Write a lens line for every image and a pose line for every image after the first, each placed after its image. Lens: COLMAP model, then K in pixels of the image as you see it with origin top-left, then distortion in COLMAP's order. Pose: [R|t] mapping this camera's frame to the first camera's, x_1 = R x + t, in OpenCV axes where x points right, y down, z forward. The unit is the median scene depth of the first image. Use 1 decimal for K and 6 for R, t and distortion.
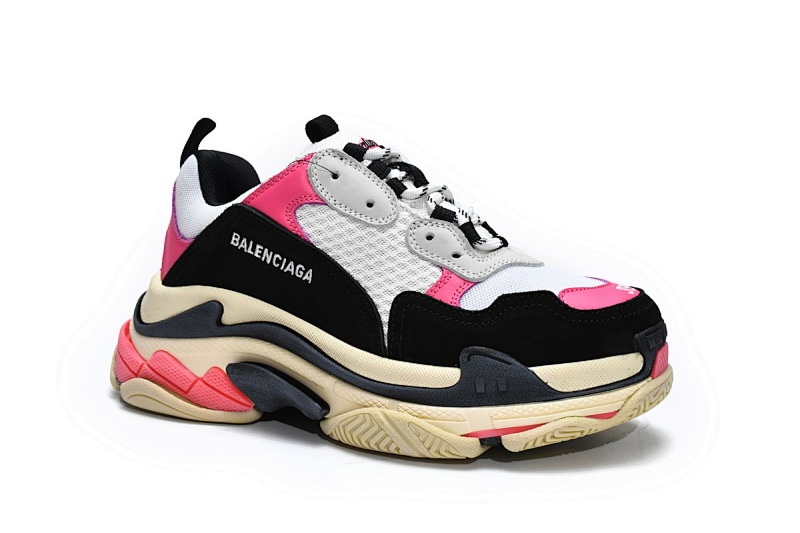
lens RADIAL K [[922.7, 0, 400.0], [0, 922.7, 266.5], [0, 0, 1]] dist [0.014302, 0.001780]
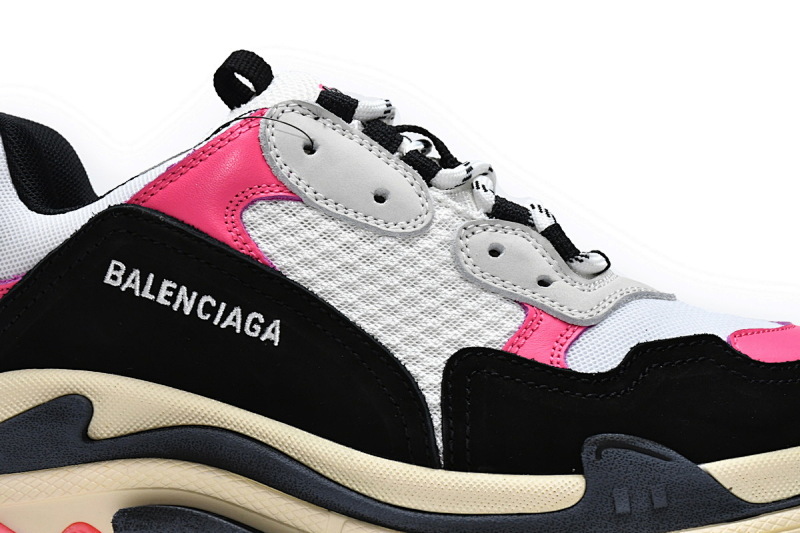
lens RADIAL K [[2392.8, 0, 400.0], [0, 2392.8, 266.5], [0, 0, 1]] dist [-0.030117, 0.353231]
pose [[0.959583, -0.026740, 0.280153, -0.423977], [0.056094, 0.993674, -0.097288, 0.113543], [-0.275779, 0.109071, 0.955013, -0.360217]]
